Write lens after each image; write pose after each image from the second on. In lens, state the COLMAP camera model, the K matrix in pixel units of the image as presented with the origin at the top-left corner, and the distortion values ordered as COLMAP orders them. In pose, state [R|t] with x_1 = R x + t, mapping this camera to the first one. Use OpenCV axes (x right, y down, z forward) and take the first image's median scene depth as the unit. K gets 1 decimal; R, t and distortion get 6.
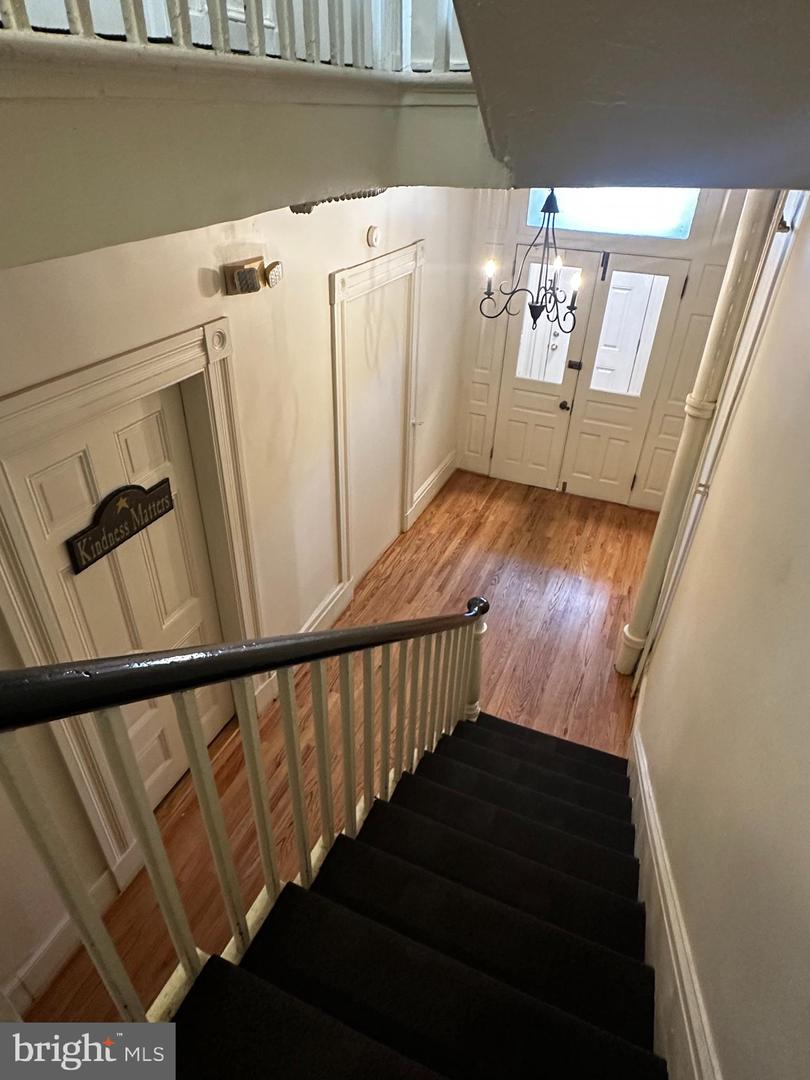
lens RADIAL K [[644.4, 0, 401.7], [0, 644.4, 542.4], [0, 0, 1]] dist [0.008714, 0.000574]
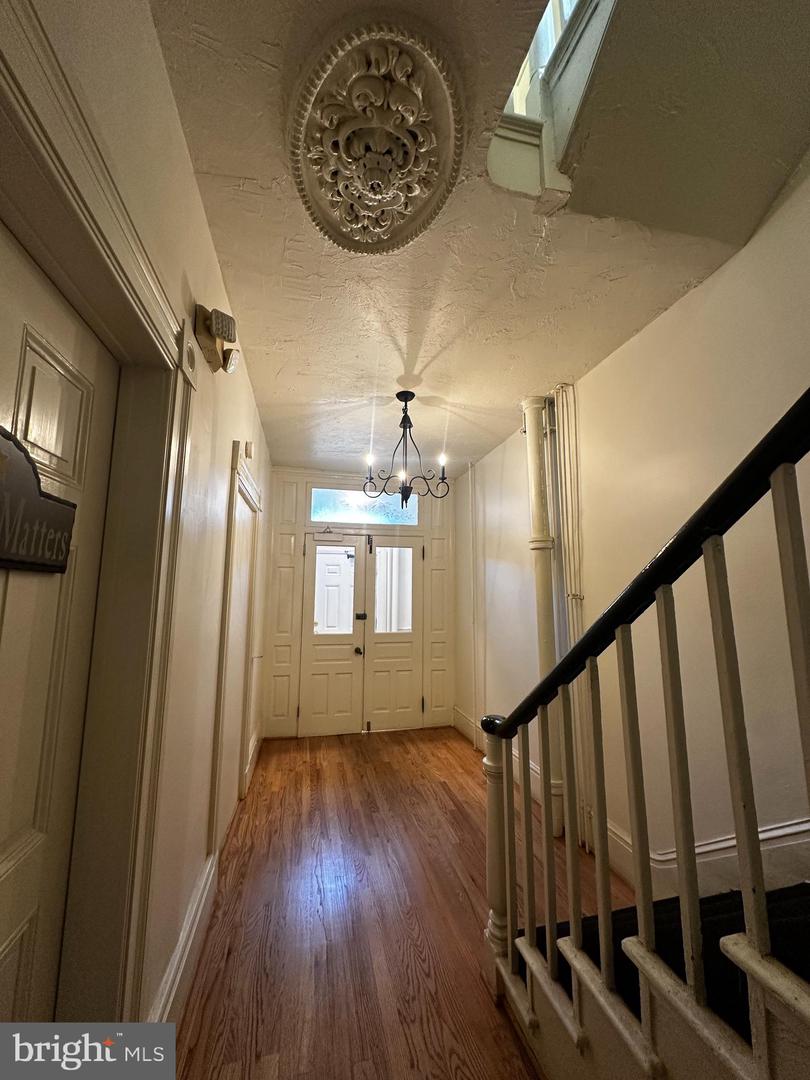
lens RADIAL K [[433.2, 0, 410.1], [0, 433.2, 536.0], [0, 0, 1]] dist [-0.004518, 0.000938]
pose [[0.796854, 0.060408, 0.601144, -0.179089], [0.350784, 0.763848, -0.541744, 0.102871], [-0.491909, 0.642563, 0.587486, 0.342543]]
